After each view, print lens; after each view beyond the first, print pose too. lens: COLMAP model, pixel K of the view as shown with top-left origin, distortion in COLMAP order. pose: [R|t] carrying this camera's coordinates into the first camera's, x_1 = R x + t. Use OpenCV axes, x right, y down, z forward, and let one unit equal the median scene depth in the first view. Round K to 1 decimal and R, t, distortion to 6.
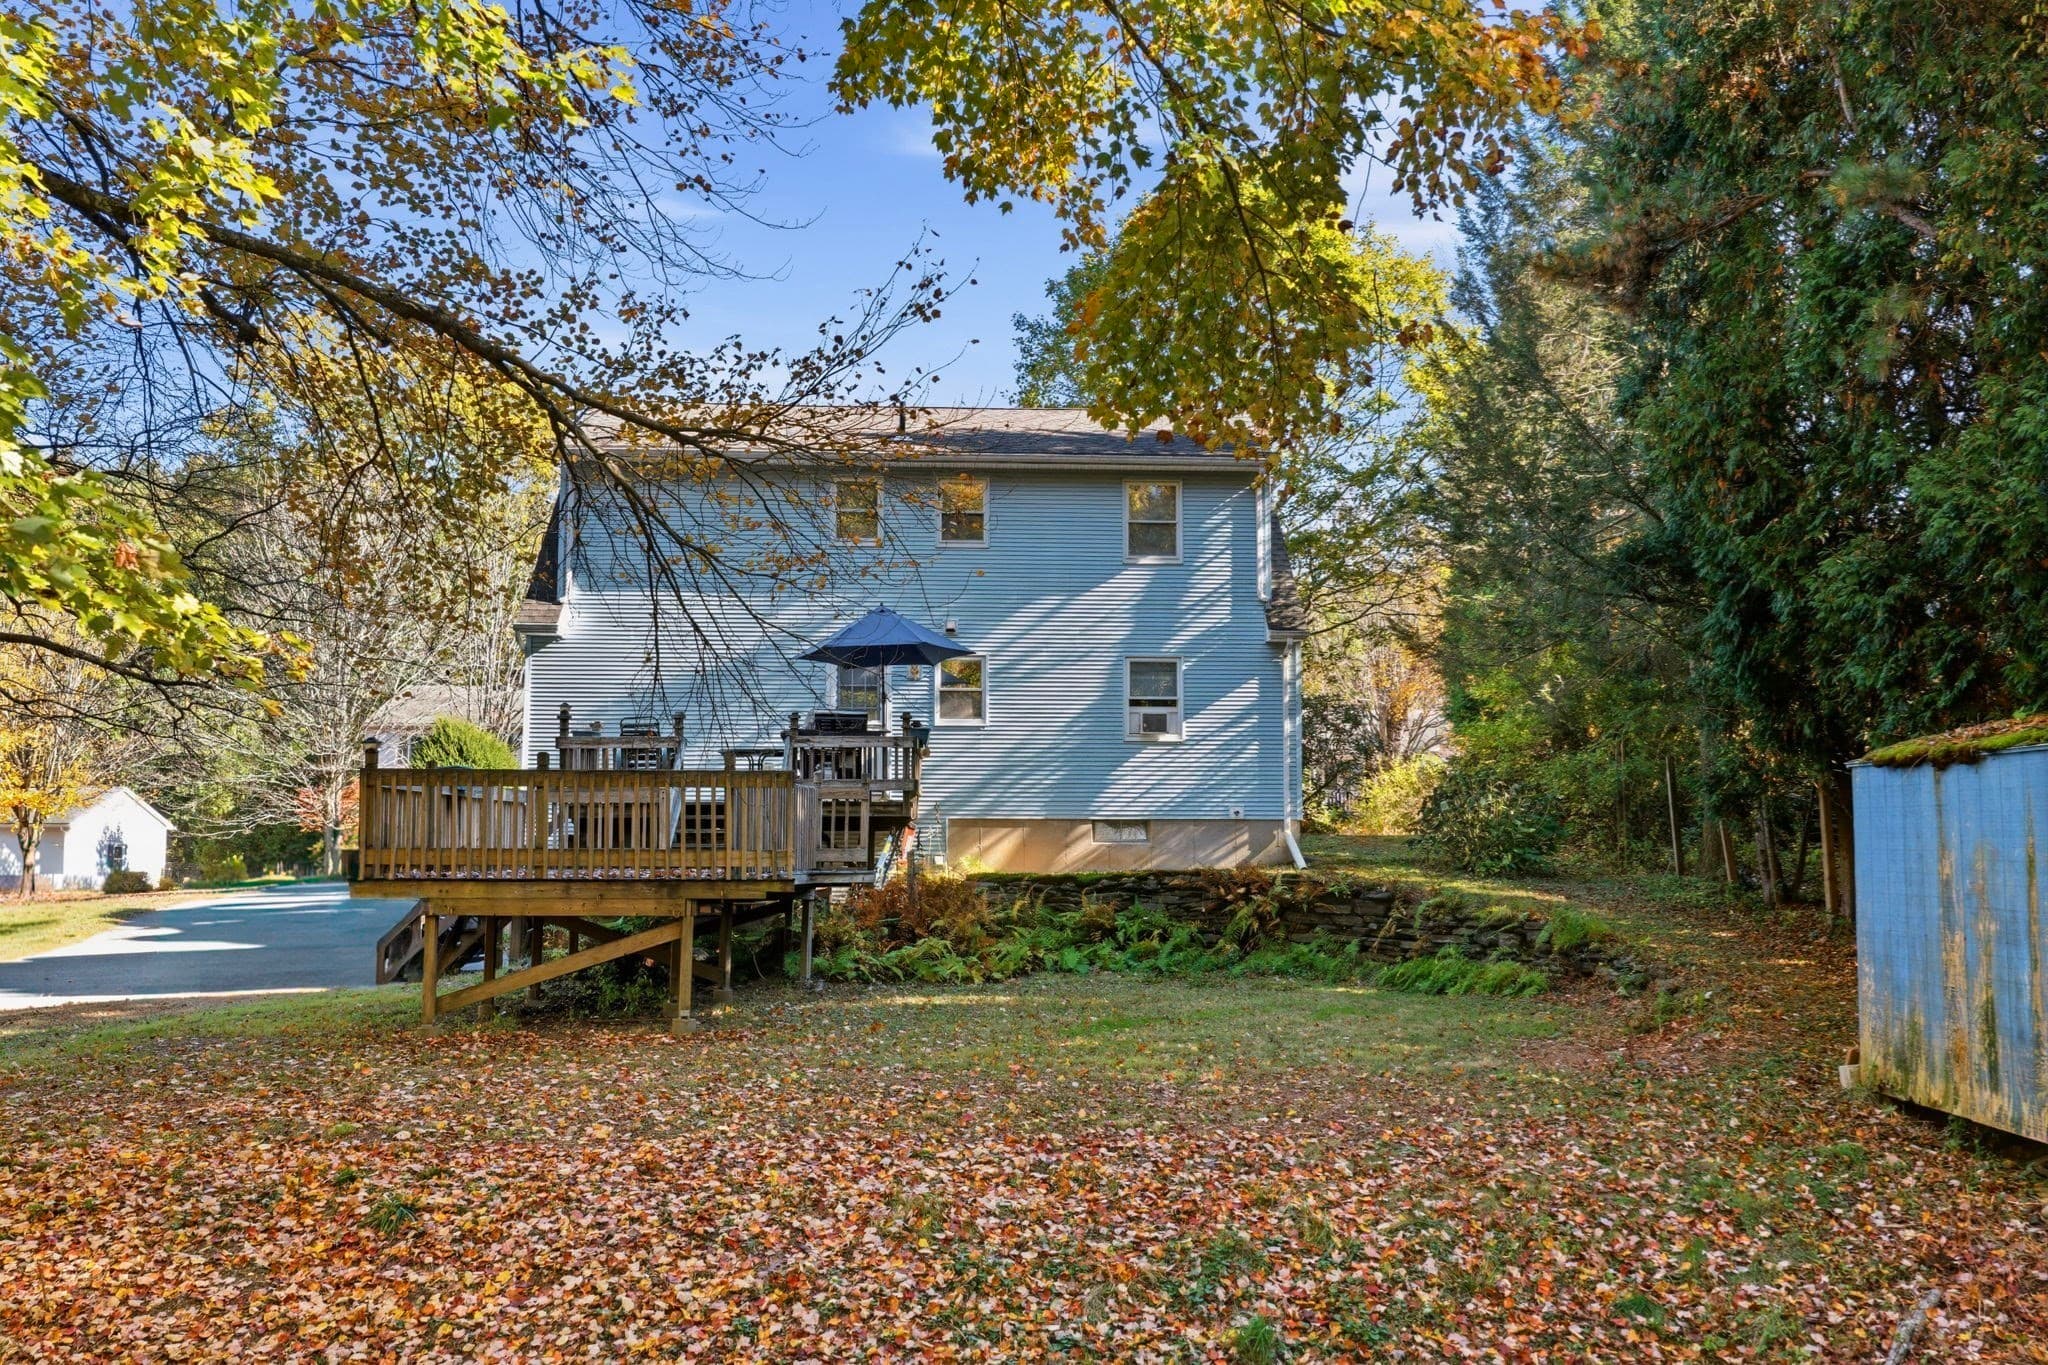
lens RADIAL K [[1674.9, 0, 1024.6], [0, 1674.9, 683.2], [0, 0, 1]] dist [-0.011820, -0.005331]
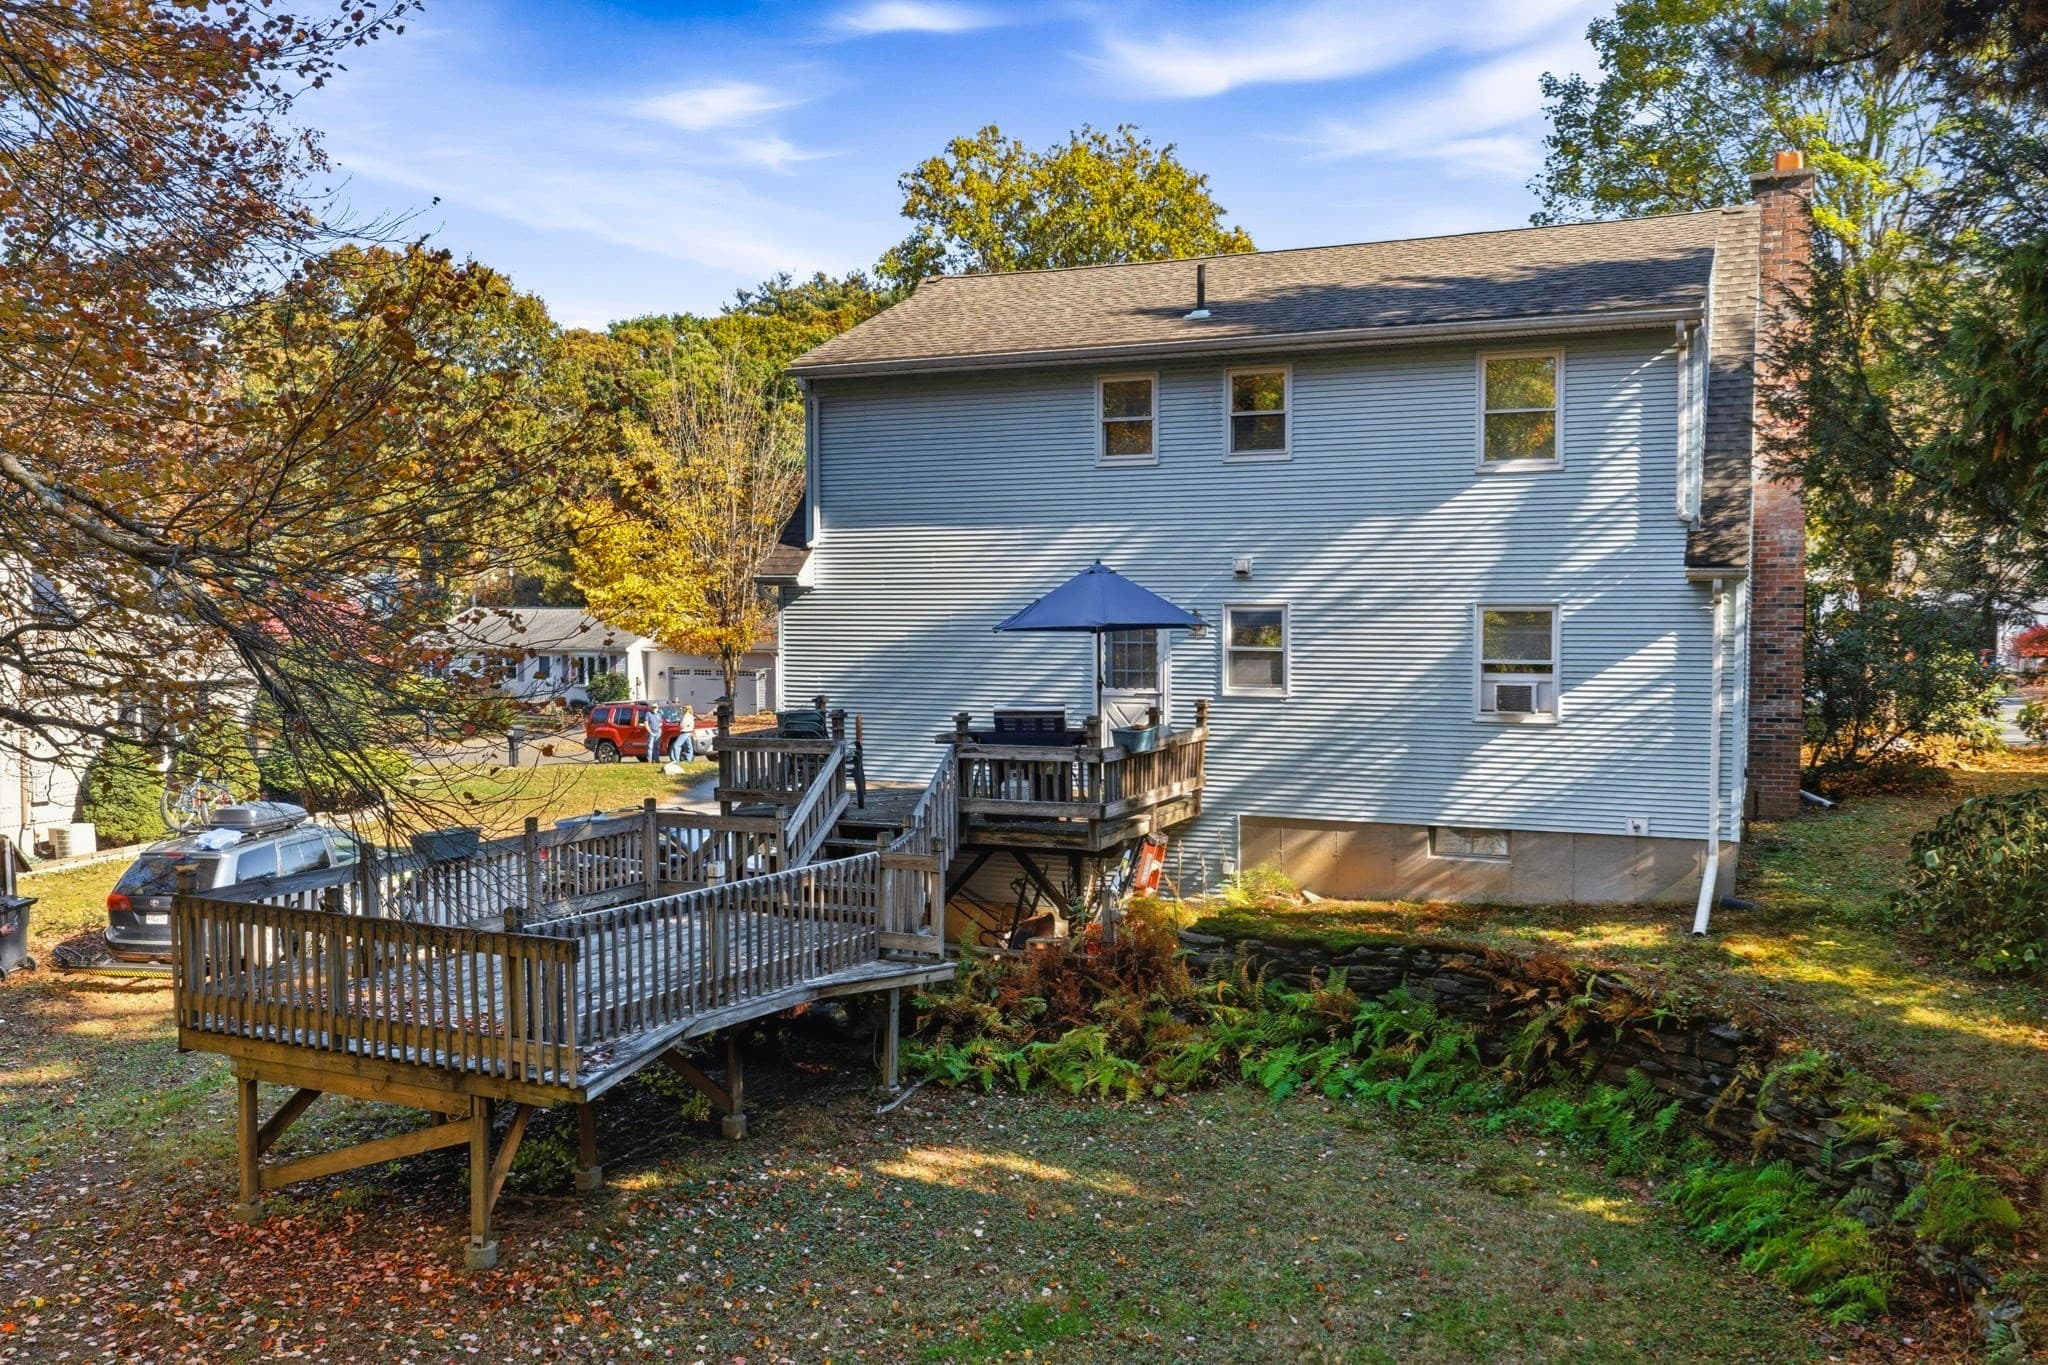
lens RADIAL K [[1674.9, 0, 1024.2], [0, 1674.9, 678.2], [0, 0, 1]] dist [-0.011820, -0.005331]
pose [[0.888549, 0.016113, -0.458498, 0.218623], [0.047299, 0.990840, 0.126485, -0.084714], [0.456336, -0.134074, 0.879648, 0.276301]]
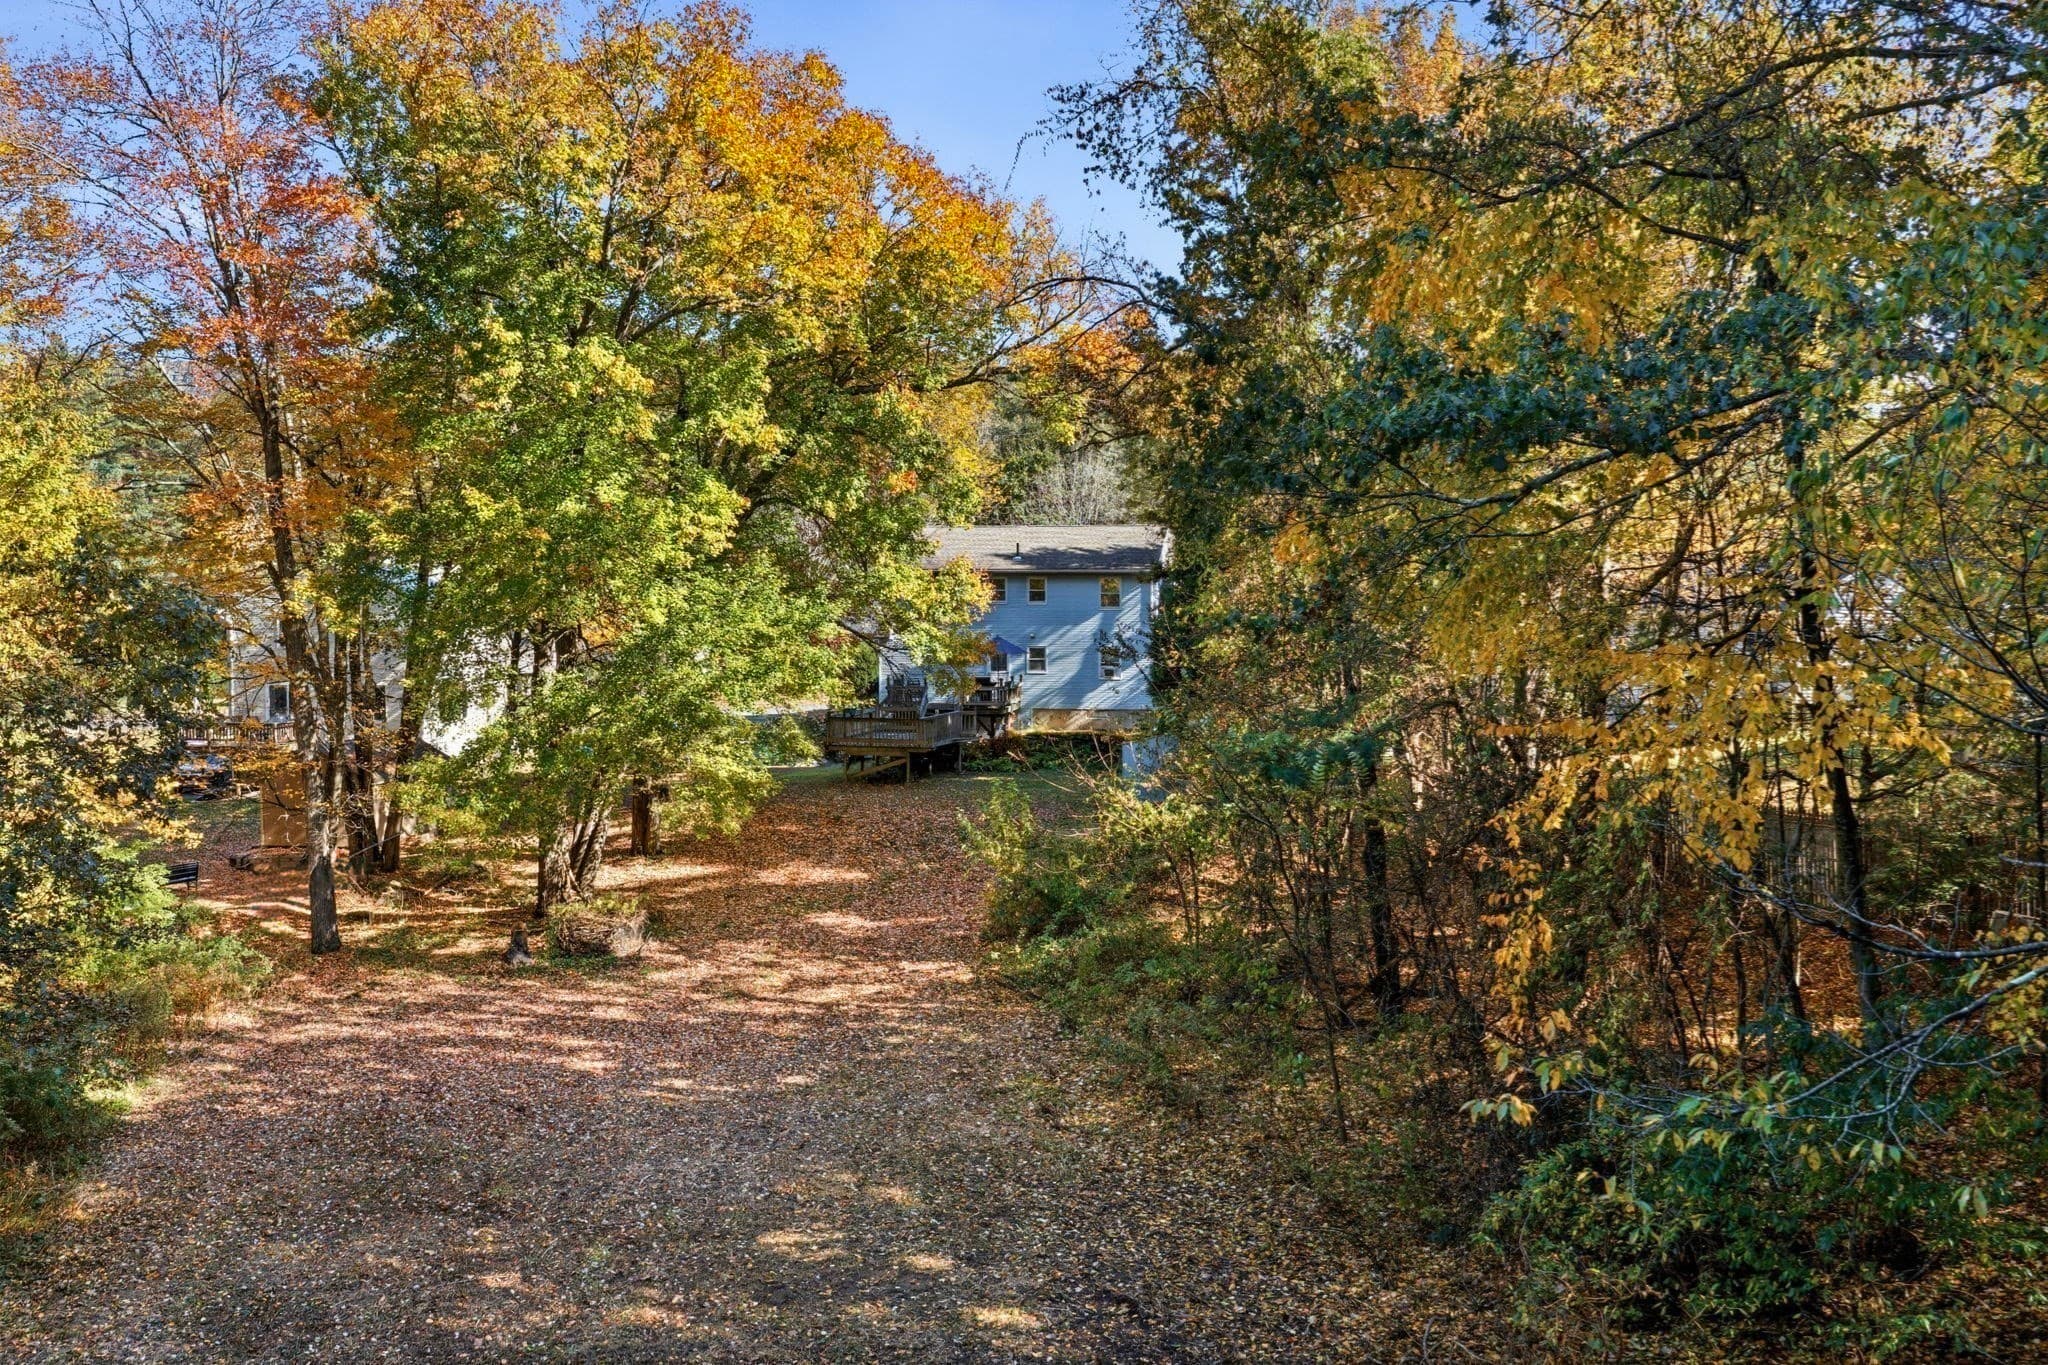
lens RADIAL K [[1674.9, 0, 1024.1], [0, 1674.9, 679.9], [0, 0, 1]] dist [-0.011820, -0.005331]
pose [[0.976280, 0.009766, -0.216292, 0.507772], [0.017096, 0.992386, 0.121976, -0.283816], [0.215837, -0.122781, 0.968679, -1.539782]]
